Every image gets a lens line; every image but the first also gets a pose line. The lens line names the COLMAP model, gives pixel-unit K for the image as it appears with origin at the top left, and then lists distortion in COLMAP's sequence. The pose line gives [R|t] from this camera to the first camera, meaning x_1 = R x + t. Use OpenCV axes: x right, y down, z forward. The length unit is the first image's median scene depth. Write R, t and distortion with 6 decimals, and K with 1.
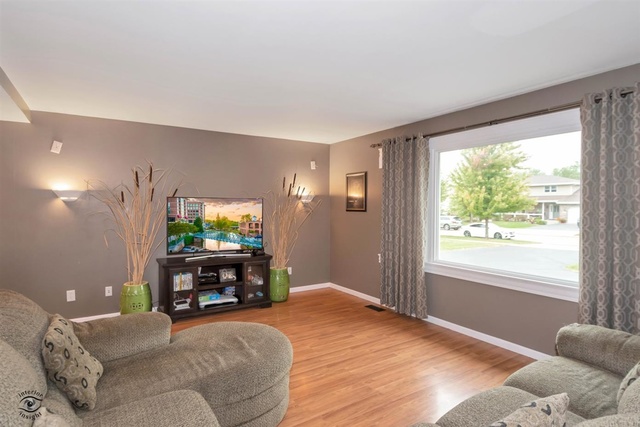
lens RADIAL K [[328.8, 0, 319.0], [0, 328.8, 210.3], [0, 0, 1]] dist [-0.001443, -0.000653]
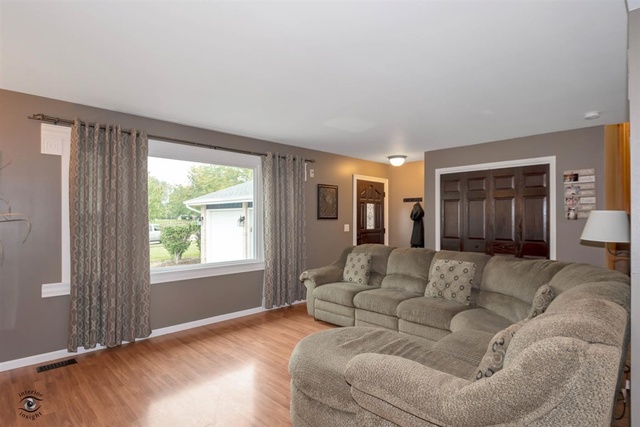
lens RADIAL K [[355.5, 0, 320.0], [0, 355.5, 213.5], [0, 0, 1]] dist [0.001591, 0.000162]
pose [[-0.206658, 0.007203, 0.978387, -0.813836], [0.003826, 0.999971, -0.006554, -0.000847], [-0.978406, 0.002389, -0.206679, 0.804916]]
